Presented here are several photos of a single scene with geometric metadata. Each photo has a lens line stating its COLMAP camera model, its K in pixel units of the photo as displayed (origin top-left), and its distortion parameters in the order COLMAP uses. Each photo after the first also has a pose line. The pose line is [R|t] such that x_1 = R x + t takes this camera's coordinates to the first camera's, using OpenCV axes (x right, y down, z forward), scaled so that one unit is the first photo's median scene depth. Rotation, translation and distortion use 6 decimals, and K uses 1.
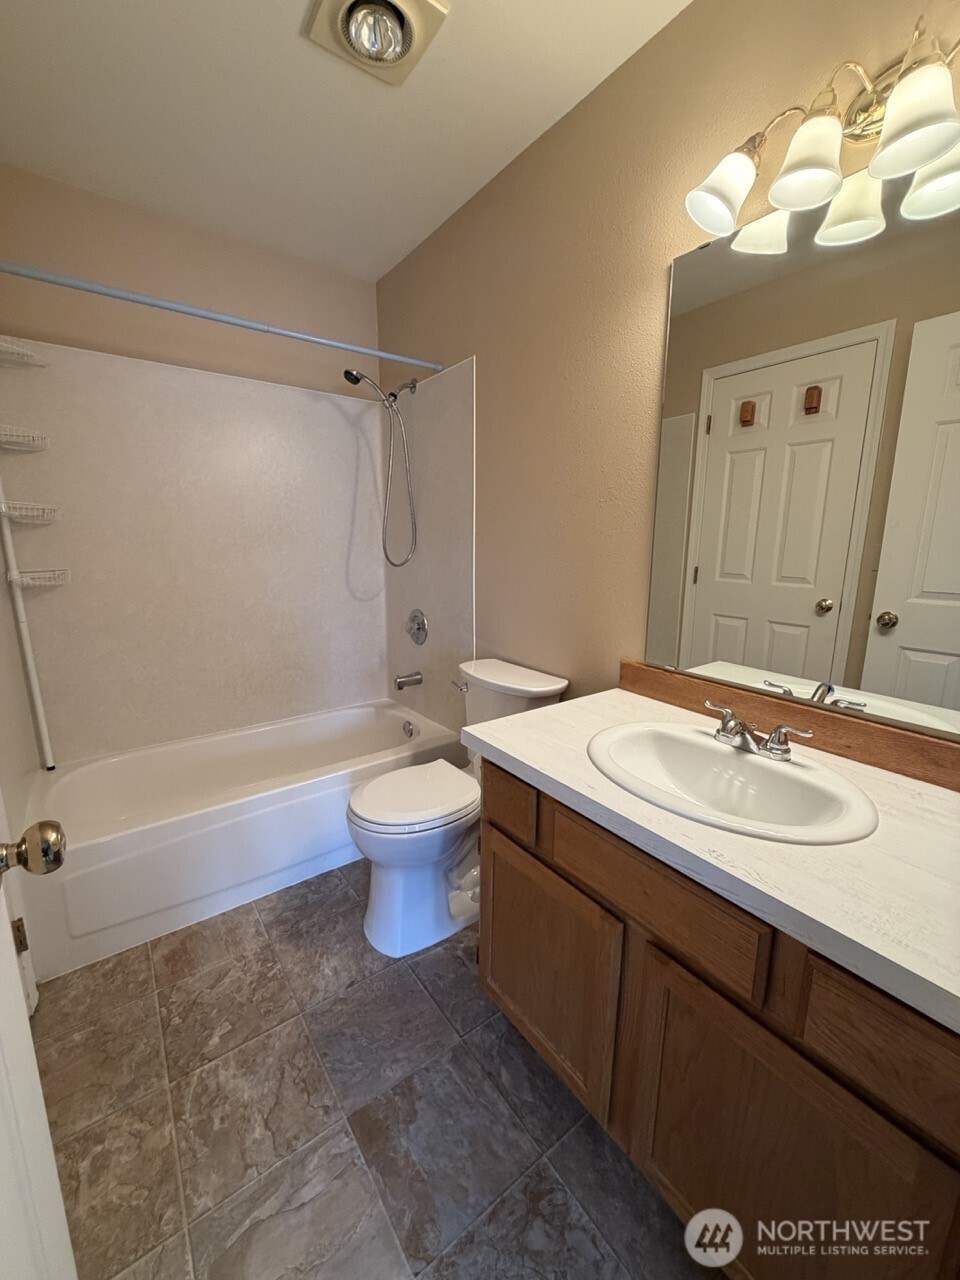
lens RADIAL K [[509.8, 0, 478.3], [0, 509.8, 636.1], [0, 0, 1]] dist [-0.000524, 0.000053]
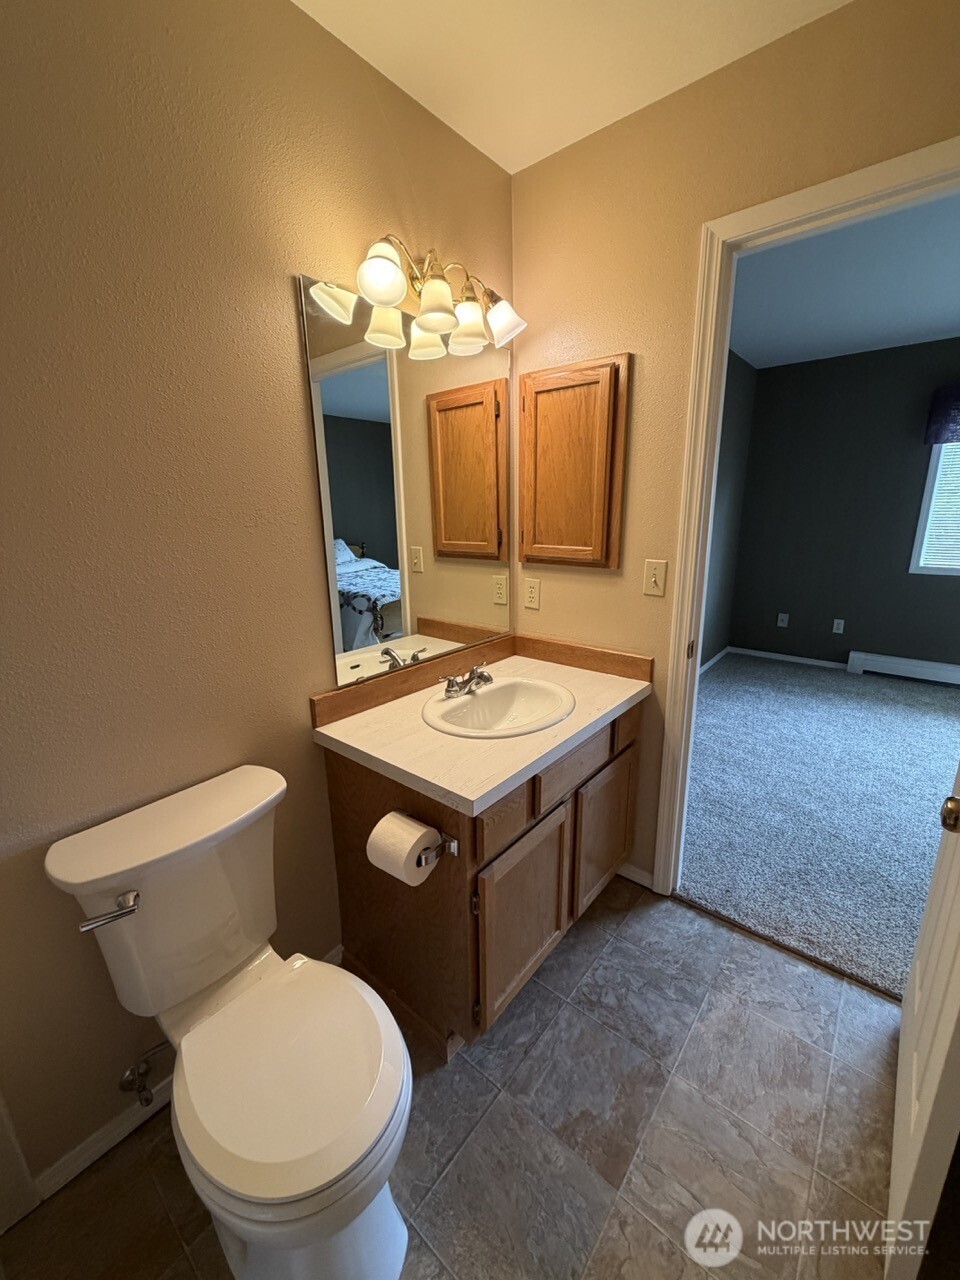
lens RADIAL K [[513.9, 0, 475.9], [0, 513.9, 637.3], [0, 0, 1]] dist [-0.000377, 0.000214]
pose [[-0.234635, -0.242136, 0.941444, -0.828222], [0.201228, 0.935404, 0.290734, -0.348247], [-0.951028, 0.257661, -0.170754, 1.120002]]
